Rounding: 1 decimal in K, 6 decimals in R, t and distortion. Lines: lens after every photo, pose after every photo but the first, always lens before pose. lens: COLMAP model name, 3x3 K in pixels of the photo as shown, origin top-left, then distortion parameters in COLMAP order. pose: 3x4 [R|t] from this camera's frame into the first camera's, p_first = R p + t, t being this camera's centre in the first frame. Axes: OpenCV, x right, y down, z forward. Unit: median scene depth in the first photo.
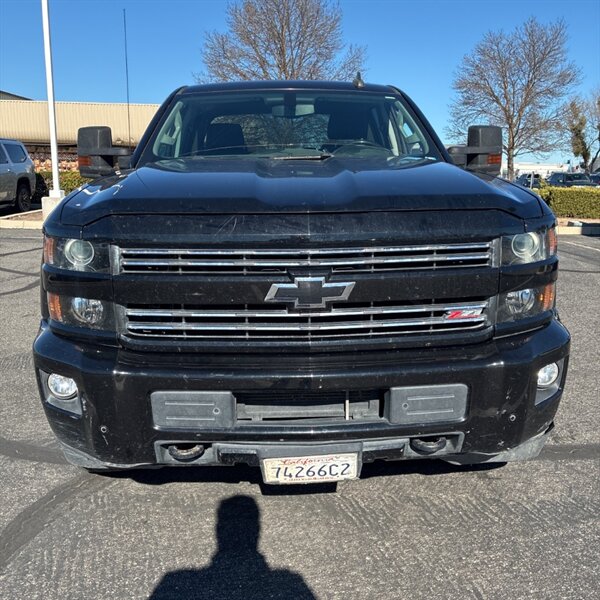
lens RADIAL K [[594.8, 0, 310.6], [0, 594.8, 298.5], [0, 0, 1]] dist [0.021013, 0.000841]
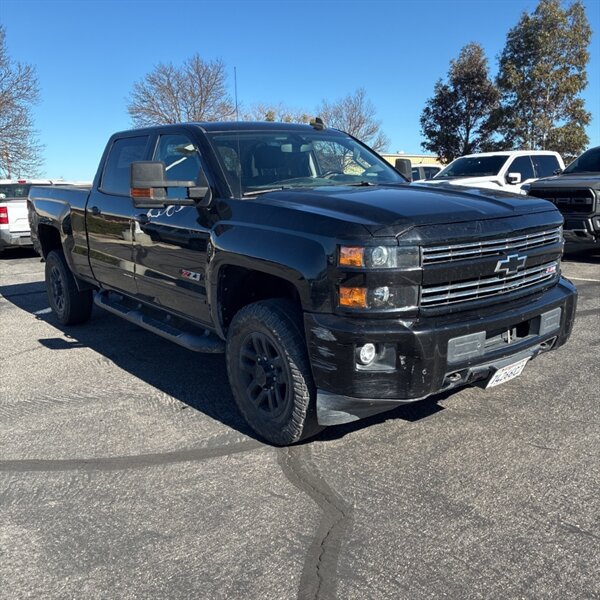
lens RADIAL K [[598.9, 0, 300.0], [0, 598.9, 300.0], [0, 0, 1]] dist [0.026451, -0.020055]
pose [[0.816530, -0.133757, 0.561594, -1.399327], [0.150767, 0.988436, 0.016212, -0.026423], [-0.557269, 0.071432, 0.827254, -0.065426]]
